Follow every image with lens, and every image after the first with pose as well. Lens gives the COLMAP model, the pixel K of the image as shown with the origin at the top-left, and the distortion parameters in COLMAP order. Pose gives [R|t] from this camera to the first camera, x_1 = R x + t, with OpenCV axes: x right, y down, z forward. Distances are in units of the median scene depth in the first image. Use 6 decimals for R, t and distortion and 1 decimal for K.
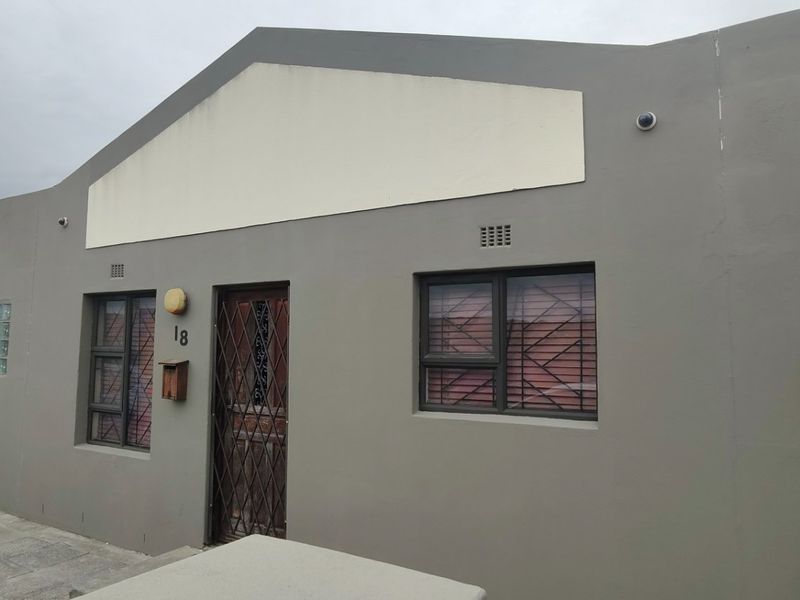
lens RADIAL K [[589.0, 0, 400.0], [0, 589.0, 300.0], [0, 0, 1]] dist [-0.046202, 0.054050]
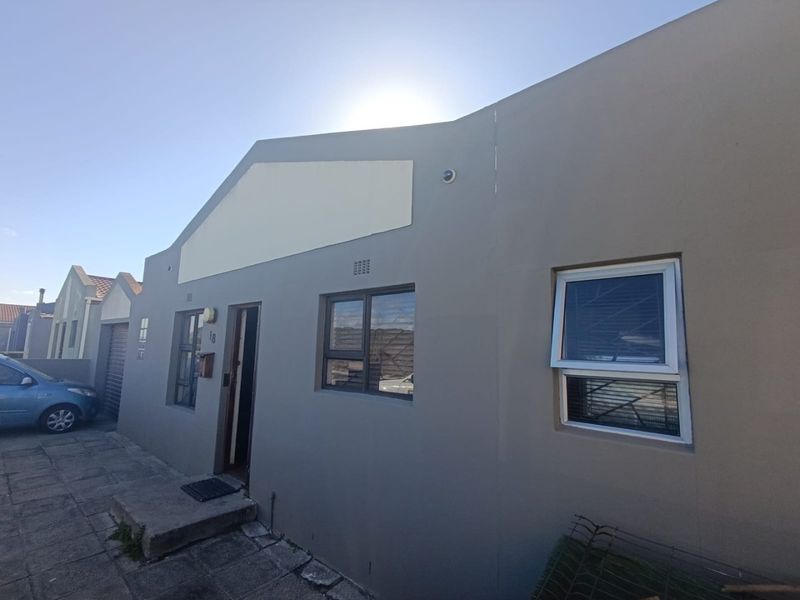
lens RADIAL K [[366.3, 0, 387.2], [0, 366.3, 304.3], [0, 0, 1]] dist [0.022857, -0.000125]
pose [[0.982705, -0.003579, -0.185142, 0.316236], [-0.004555, 0.999043, -0.043492, 0.015563], [0.185121, 0.043583, 0.981749, 0.116217]]
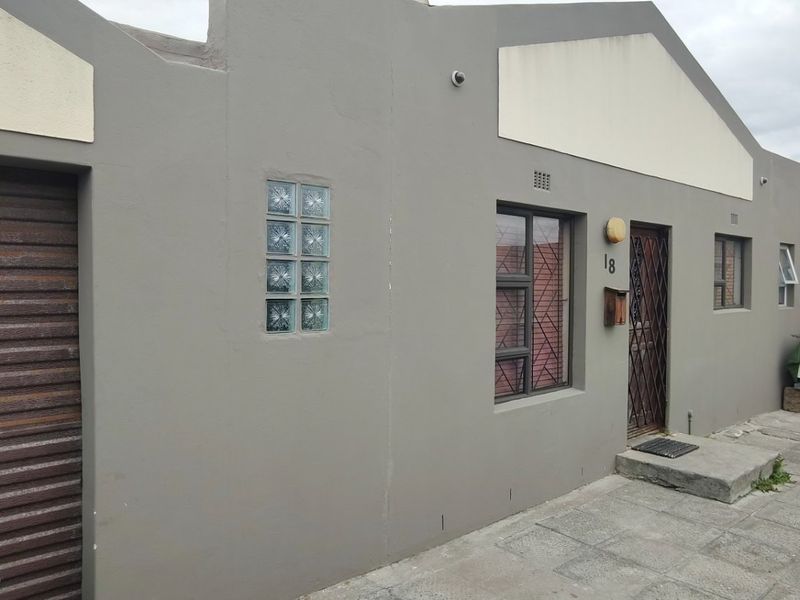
lens RADIAL K [[589.0, 0, 400.0], [0, 589.0, 300.0], [0, 0, 1]] dist [-0.046202, 0.054050]
pose [[0.314502, -0.034666, 0.948624, -1.678444], [-0.071340, 0.995644, 0.060036, 0.101148], [-0.946572, -0.086556, 0.310659, 1.168619]]
